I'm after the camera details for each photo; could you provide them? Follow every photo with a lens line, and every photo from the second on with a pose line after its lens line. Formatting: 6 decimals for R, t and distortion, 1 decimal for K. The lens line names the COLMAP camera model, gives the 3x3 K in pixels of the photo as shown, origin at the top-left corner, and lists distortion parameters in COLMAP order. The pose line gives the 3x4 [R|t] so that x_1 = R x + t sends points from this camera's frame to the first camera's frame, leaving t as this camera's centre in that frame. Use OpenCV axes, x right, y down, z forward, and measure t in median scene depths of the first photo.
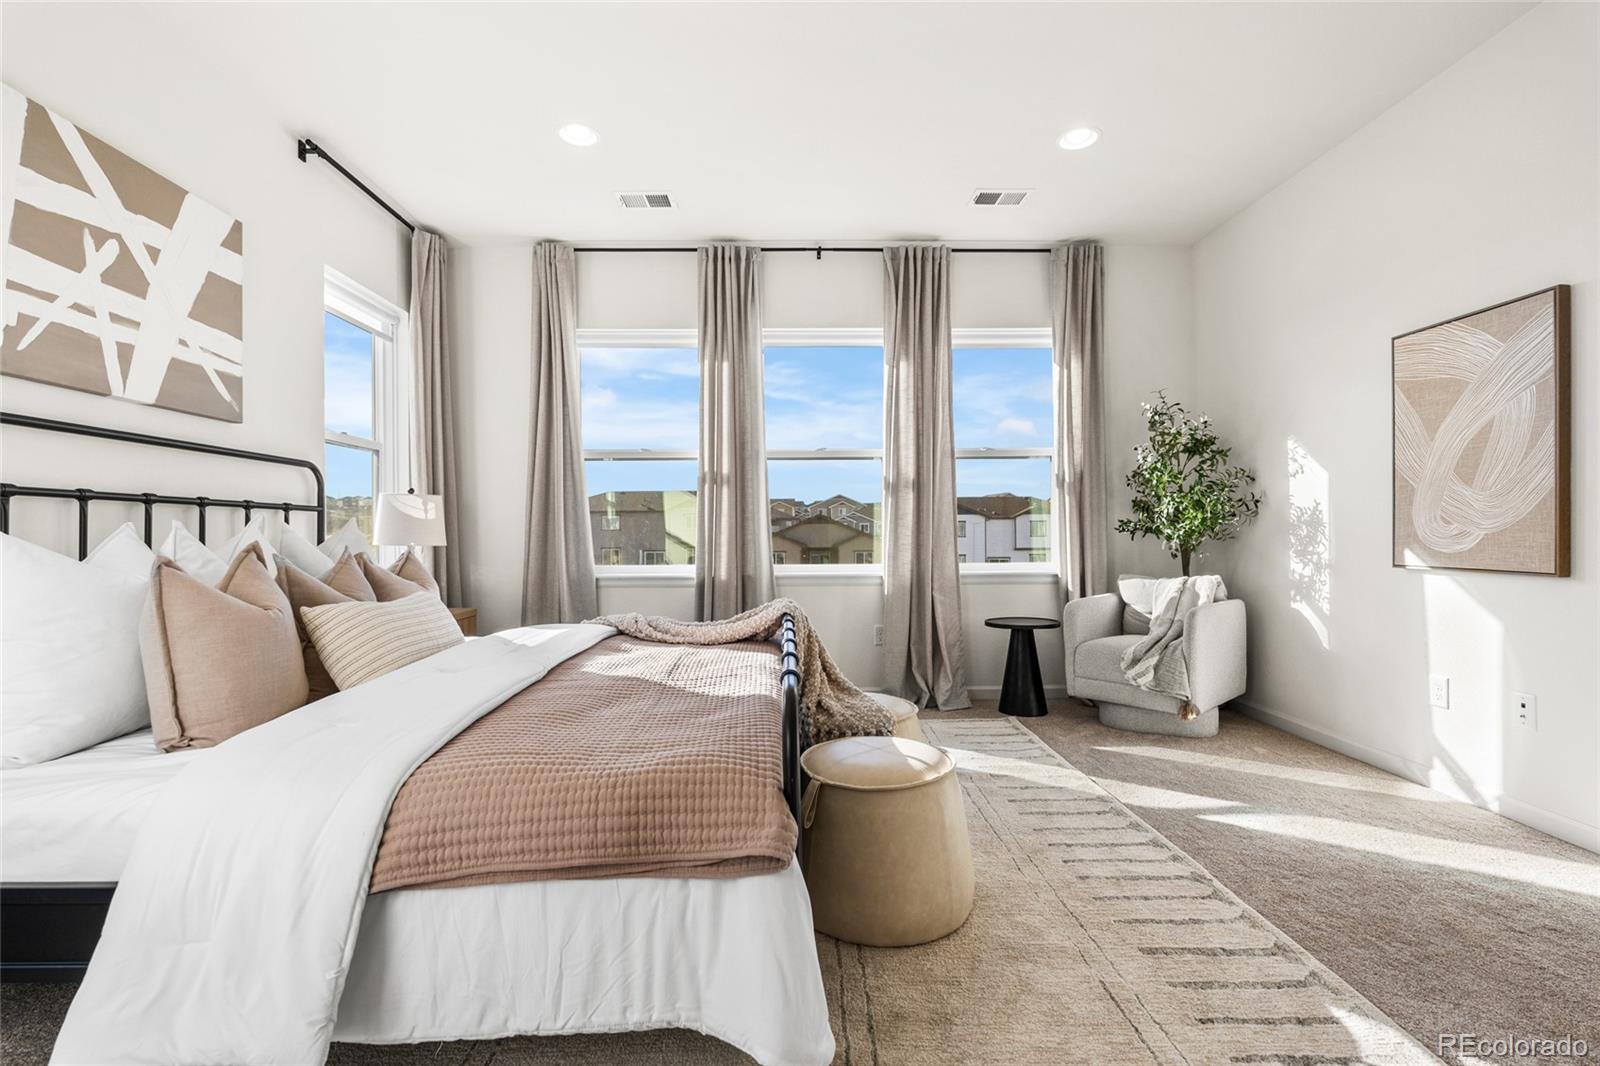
lens RADIAL K [[715.5, 0, 808.2], [0, 715.5, 532.6], [0, 0, 1]] dist [-0.004332, 0.000270]
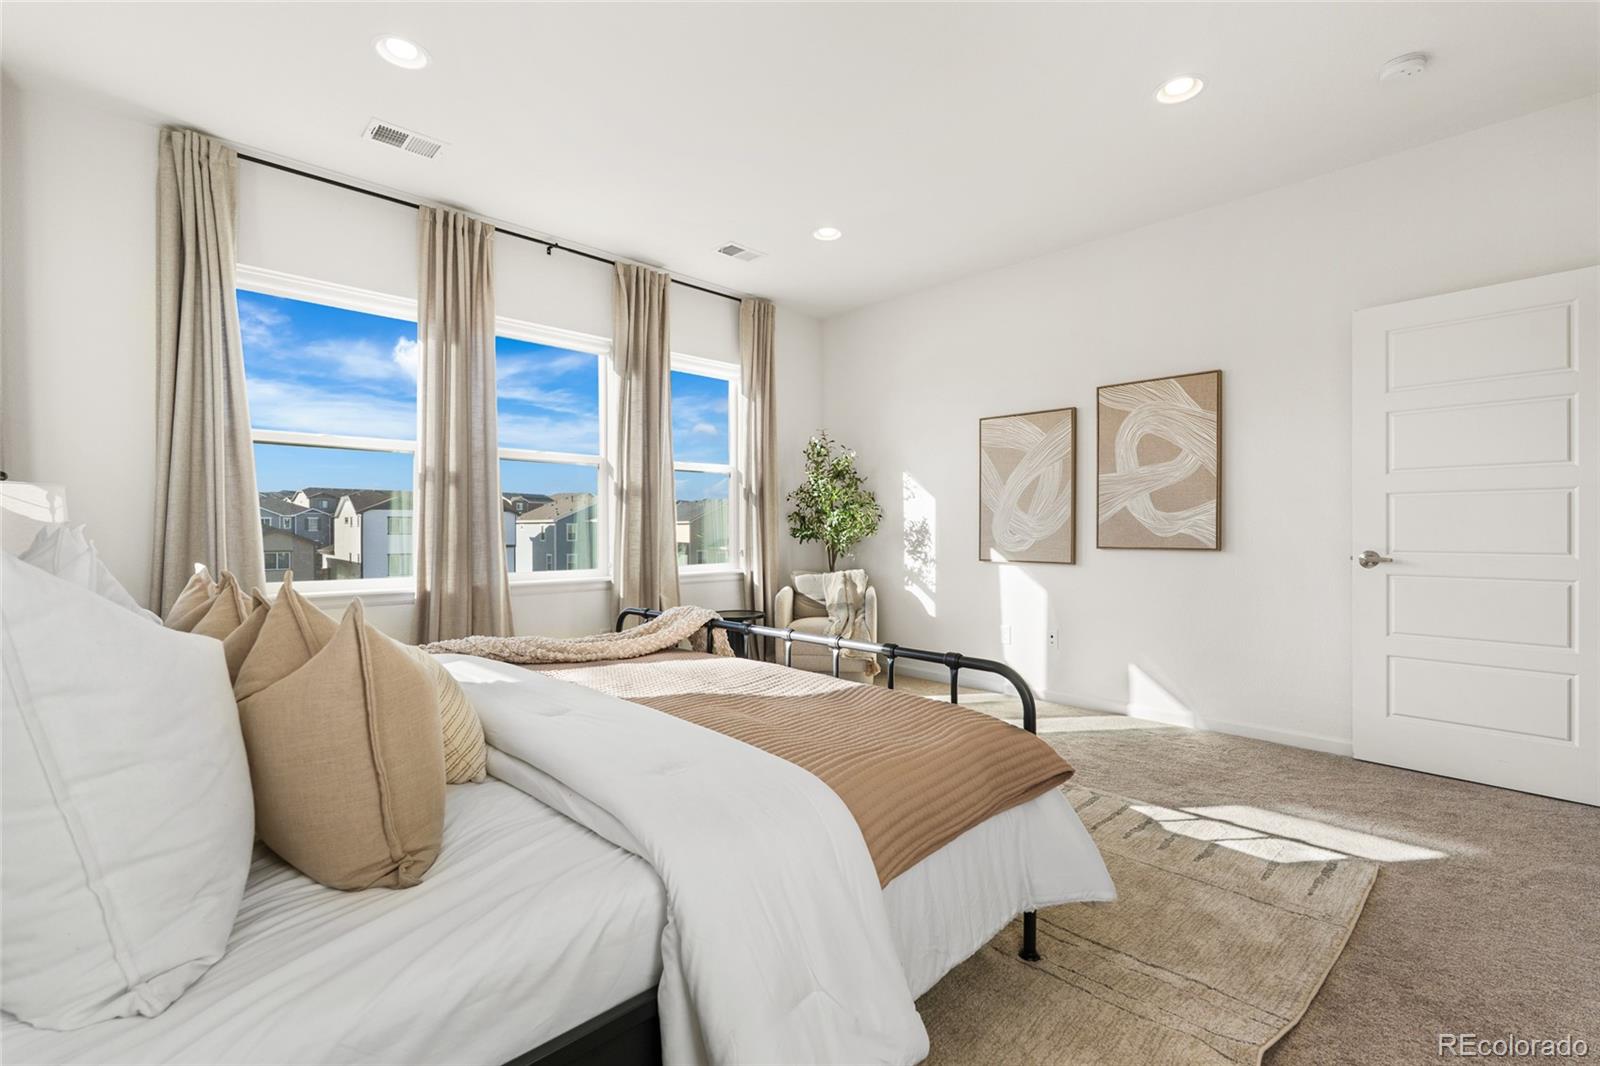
lens RADIAL K [[715.5, 0, 763.9], [0, 715.5, 533.1], [0, 0, 1]] dist [-0.004332, 0.000270]
pose [[0.736975, -0.000674, 0.675920, -0.552925], [-0.004878, 0.999968, 0.006315, -0.019320], [-0.675902, -0.007951, 0.736948, 0.120272]]
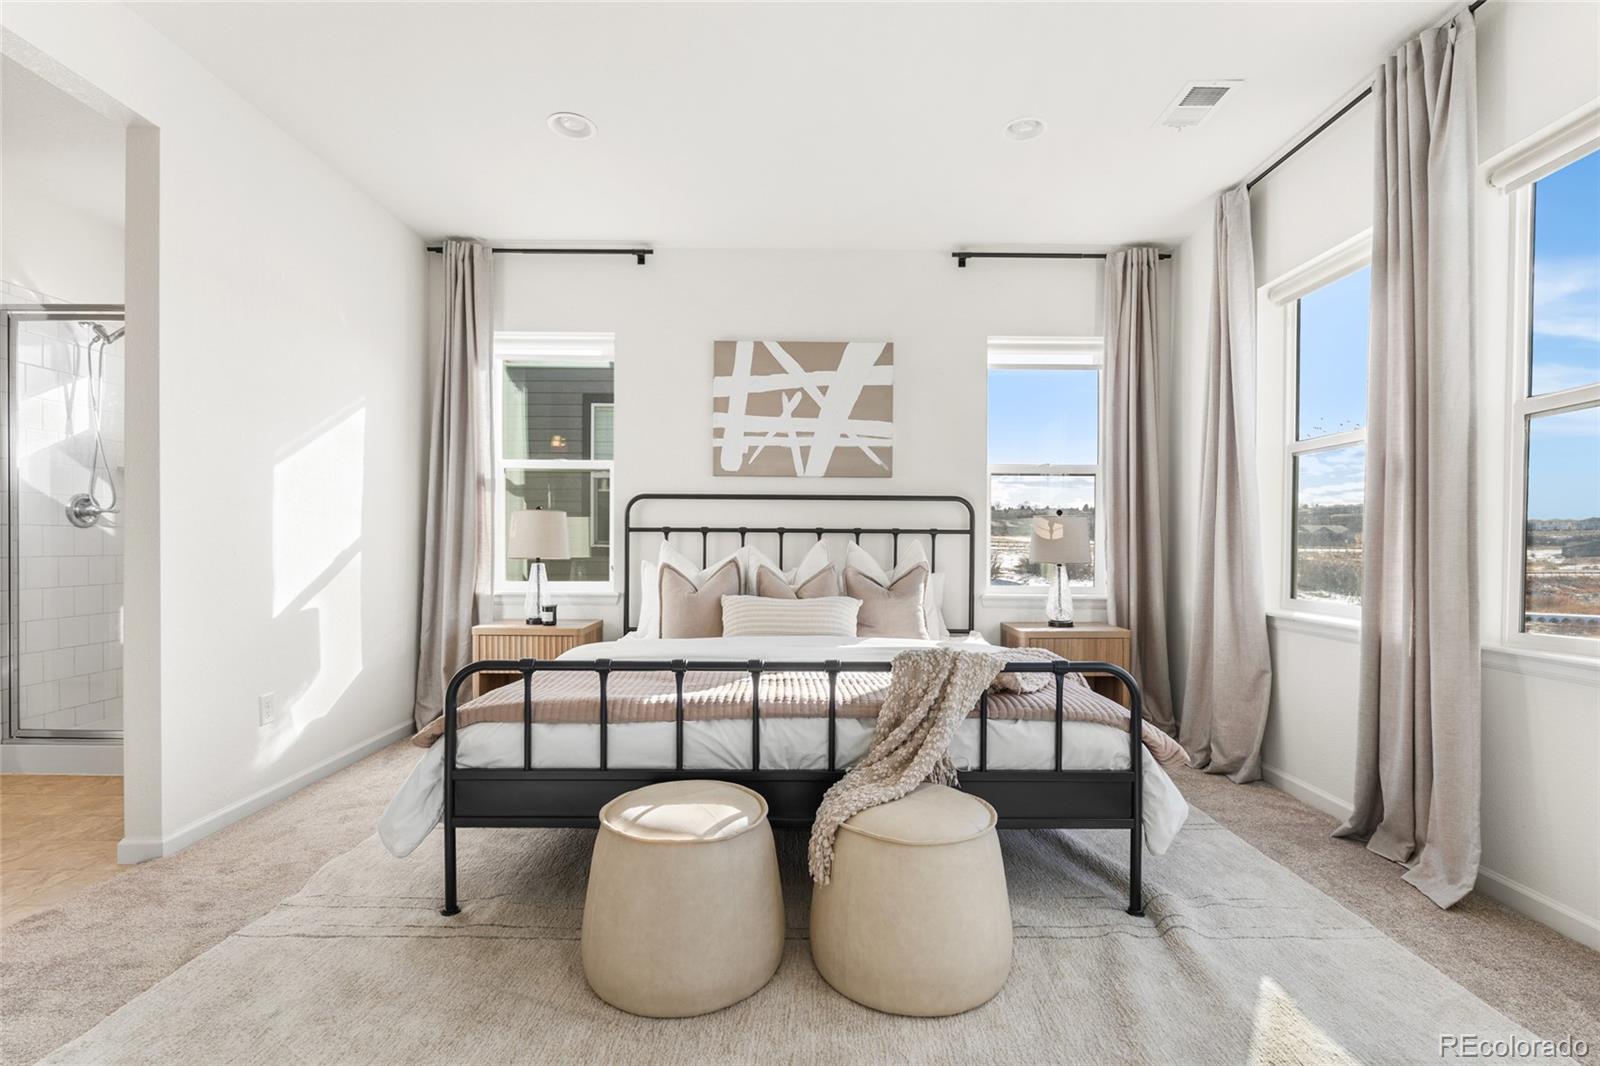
lens RADIAL K [[715.5, 0, 799.3], [0, 715.5, 541.4], [0, 0, 1]] dist [-0.004332, 0.000270]
pose [[-0.016655, 0.001596, -0.999860, 0.592587], [-0.002367, 0.999996, 0.001635, -0.017258], [0.999858, 0.002394, -0.016651, 0.693113]]
